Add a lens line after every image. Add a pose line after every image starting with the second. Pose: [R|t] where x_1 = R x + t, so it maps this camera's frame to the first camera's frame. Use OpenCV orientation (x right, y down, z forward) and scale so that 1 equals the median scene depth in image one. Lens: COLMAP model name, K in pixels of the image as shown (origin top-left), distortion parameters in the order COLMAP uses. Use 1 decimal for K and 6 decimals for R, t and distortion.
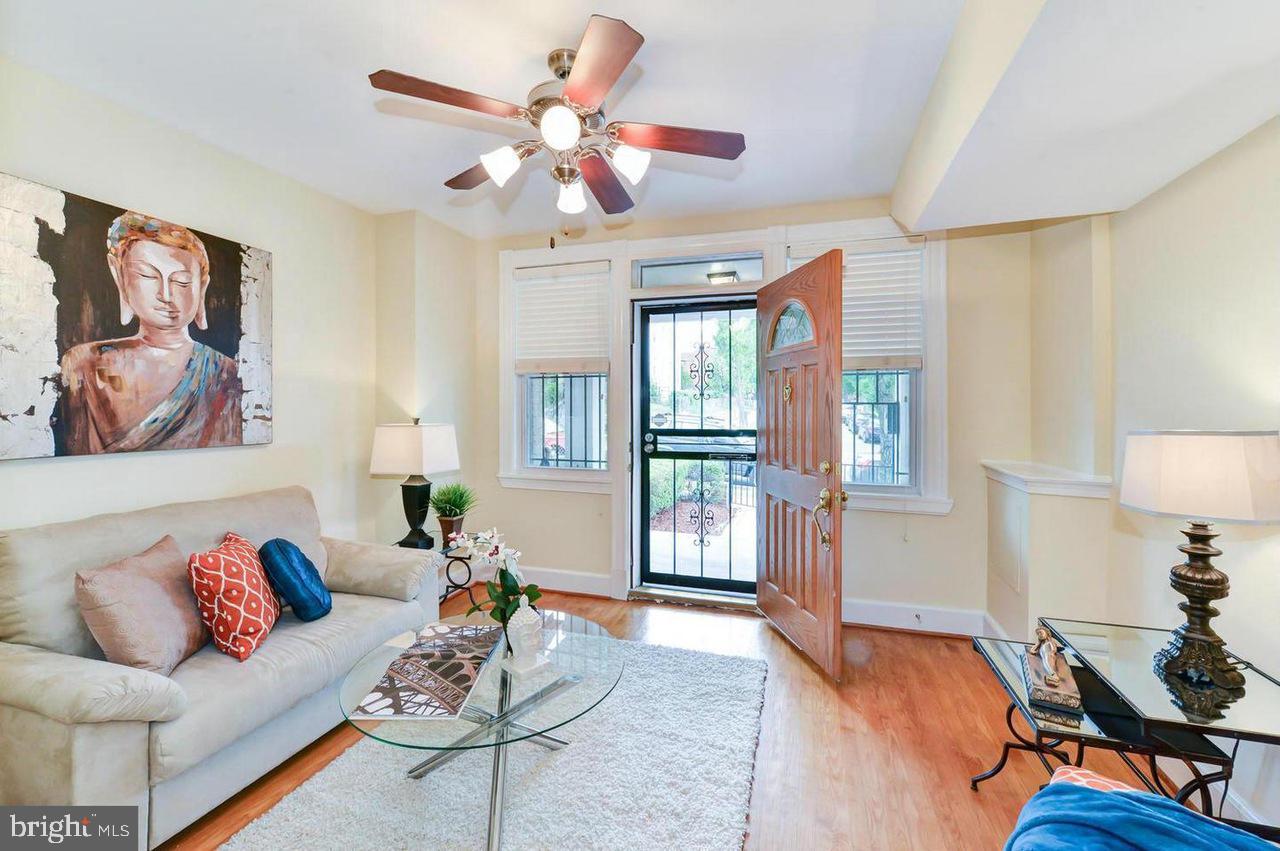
lens RADIAL K [[560.1, 0, 643.7], [0, 560.1, 415.0], [0, 0, 1]] dist [-0.001401, -0.000261]
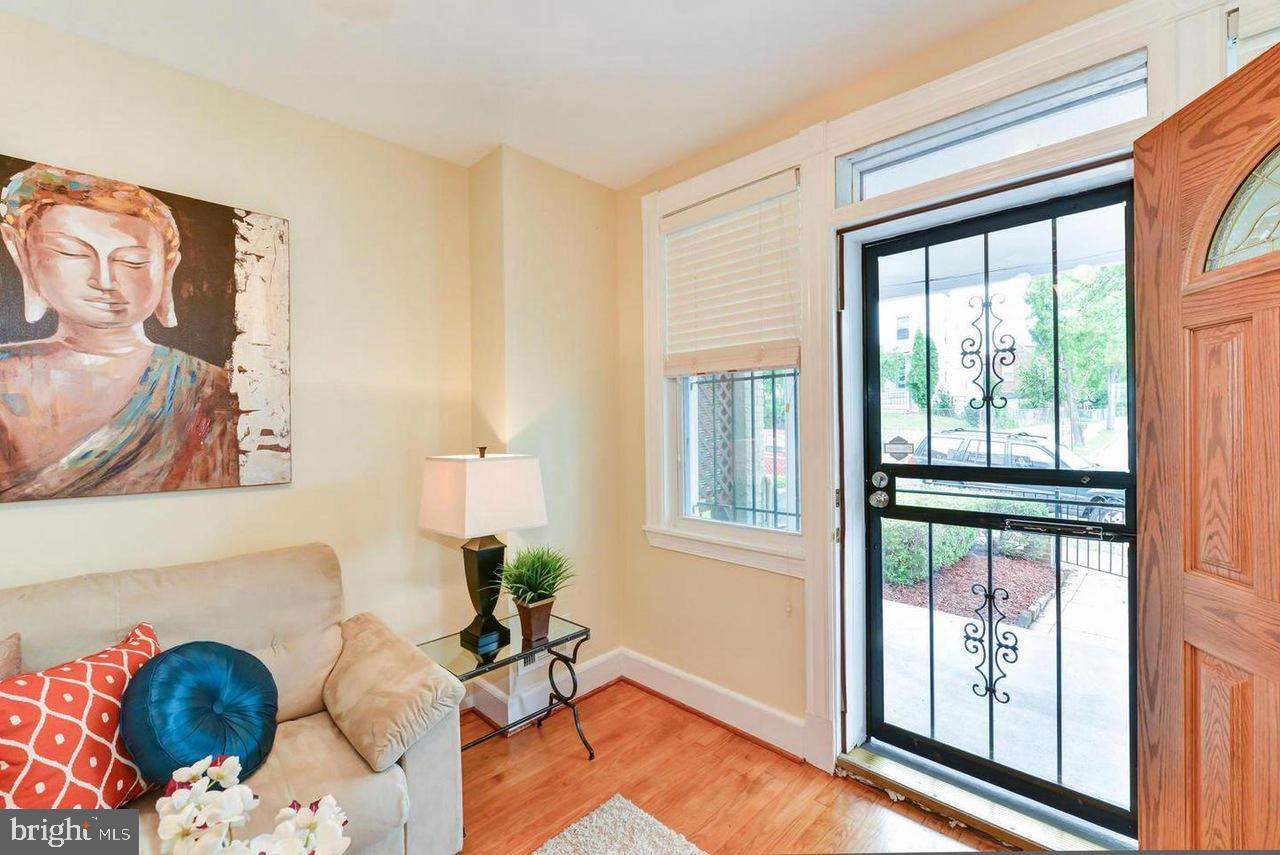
lens RADIAL K [[546.9, 0, 670.0], [0, 546.9, 428.9], [0, 0, 1]] dist [-0.002205, -0.000100]
pose [[0.894890, -0.008469, -0.446207, 0.095593], [0.007214, 0.999964, -0.004510, -0.013164], [0.446229, 0.000817, 0.894918, 0.617833]]
